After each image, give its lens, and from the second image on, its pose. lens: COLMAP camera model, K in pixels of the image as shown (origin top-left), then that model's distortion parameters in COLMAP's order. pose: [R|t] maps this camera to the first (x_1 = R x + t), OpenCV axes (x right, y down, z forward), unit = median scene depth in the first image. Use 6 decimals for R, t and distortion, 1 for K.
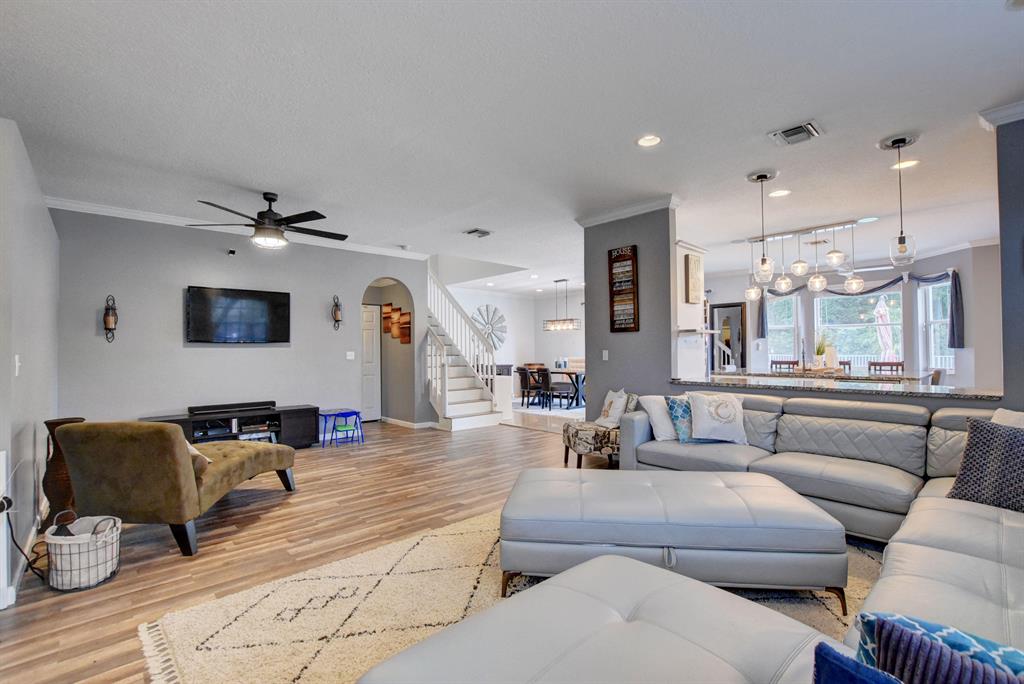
lens RADIAL K [[458.9, 0, 510.7], [0, 458.9, 343.7], [0, 0, 1]] dist [-0.032879, 0.002855]
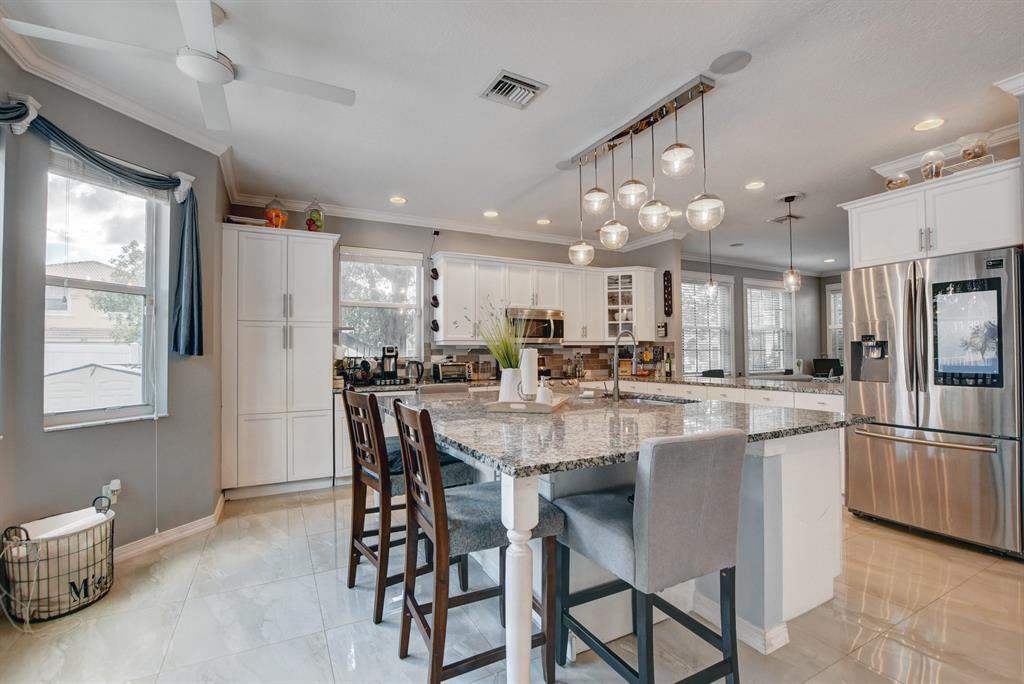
lens RADIAL K [[458.9, 0, 516.1], [0, 458.9, 343.7], [0, 0, 1]] dist [-0.032879, 0.002855]
pose [[-0.967665, 0.016305, 0.251711, 0.728389], [0.007215, 0.999289, -0.036996, 0.022359], [-0.252135, -0.033984, -0.967095, 1.748453]]
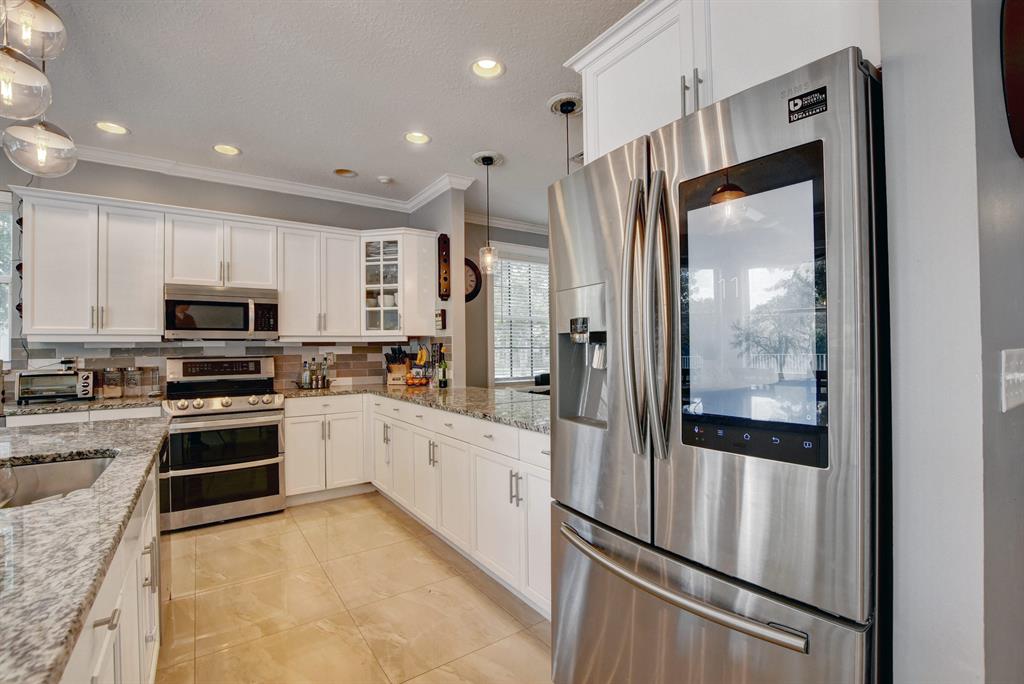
lens RADIAL K [[458.9, 0, 515.5], [0, 458.9, 343.9], [0, 0, 1]] dist [-0.032879, 0.002855]
pose [[-0.991246, 0.016550, 0.130990, 0.426882], [0.012992, 0.999524, -0.027975, 0.014232], [-0.131390, -0.026029, -0.990989, 1.324292]]
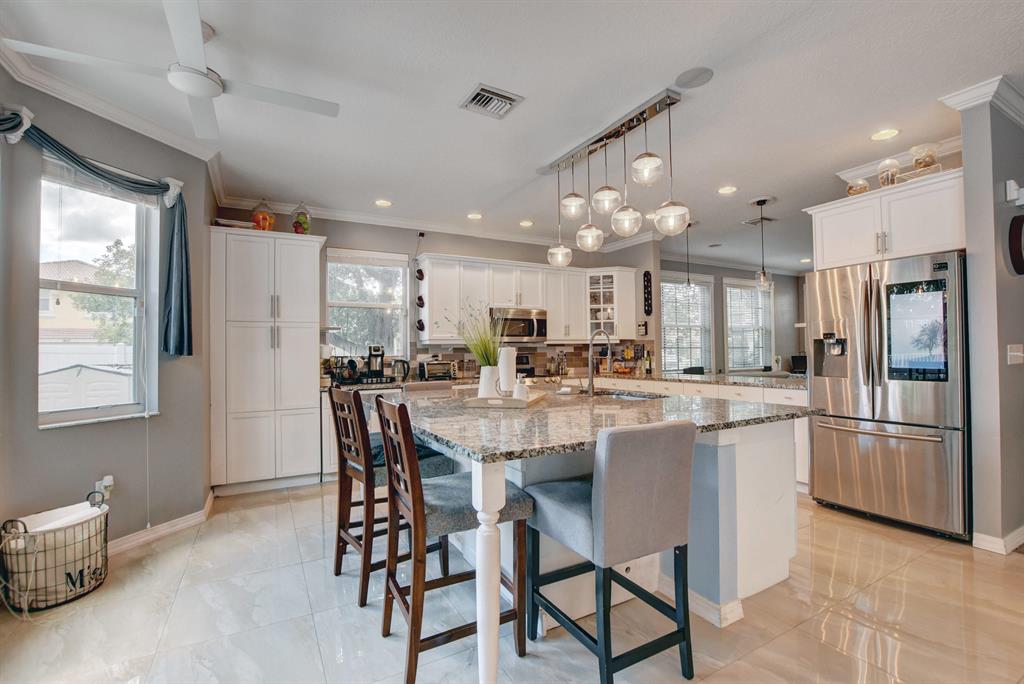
lens RADIAL K [[458.9, 0, 516.6], [0, 458.9, 342.5], [0, 0, 1]] dist [-0.032879, 0.002855]
pose [[-0.973157, 0.020376, 0.229238, 0.708307], [0.012466, 0.999278, -0.035901, 0.022853], [-0.229804, -0.032080, -0.972708, 1.772062]]
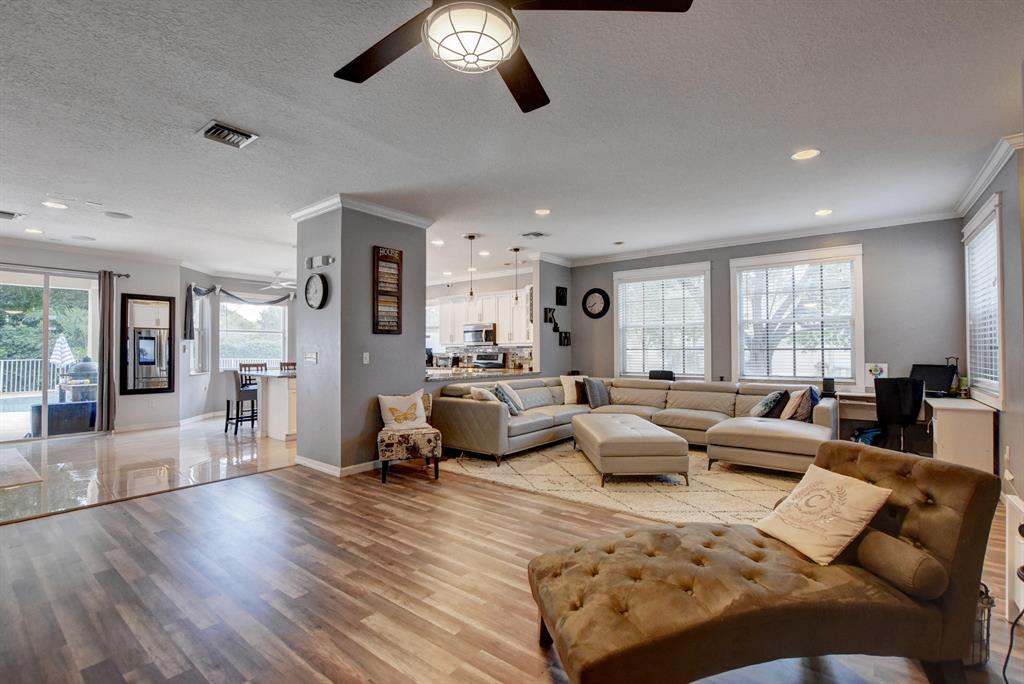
lens RADIAL K [[458.9, 0, 516.5], [0, 458.9, 346.4], [0, 0, 1]] dist [-0.032879, 0.002855]
pose [[-0.174604, 0.015718, 0.984513, -0.739949], [-0.013049, 0.999748, -0.018276, 0.014421], [-0.984552, -0.016038, -0.174355, 0.864790]]
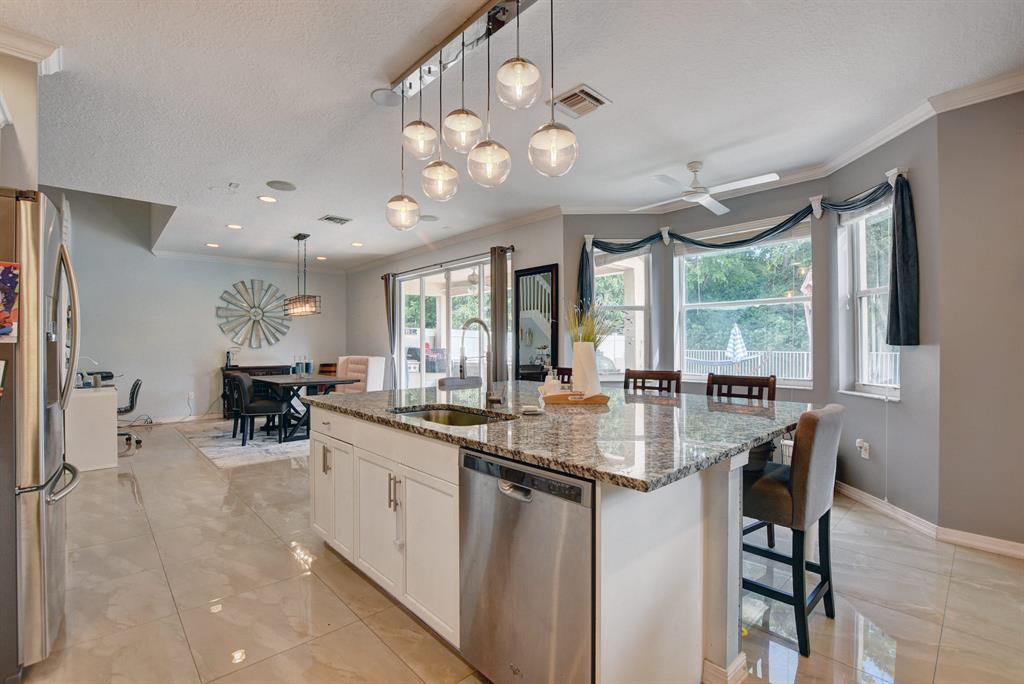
lens RADIAL K [[458.9, 0, 516.6], [0, 458.9, 340.4], [0, 0, 1]] dist [-0.032879, 0.002855]
pose [[0.999913, 0.001690, 0.013084, 0.774164], [-0.001796, 0.999965, 0.008138, 0.002750], [-0.013070, -0.008161, 0.999881, 0.706048]]
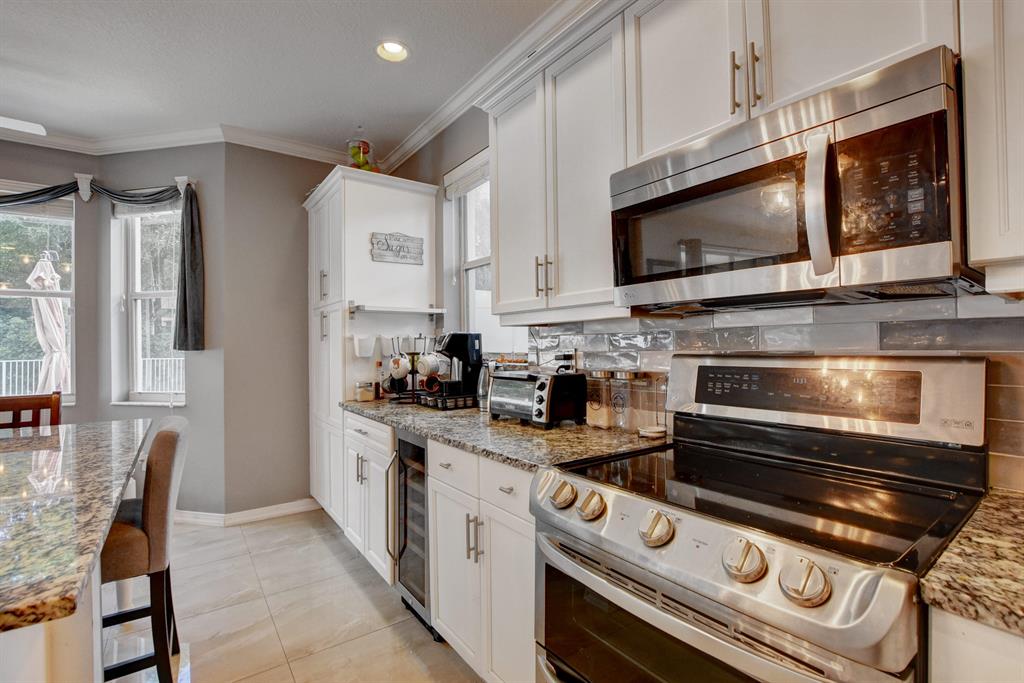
lens RADIAL K [[458.6, 0, 514.5], [0, 458.6, 342.3], [0, 0, 1]] dist [-0.030324, 0.002190]
pose [[0.109298, 0.010367, 0.993955, 0.733408], [-0.005936, 0.999935, -0.009777, 0.005235], [-0.993991, -0.004831, 0.109352, 0.787682]]
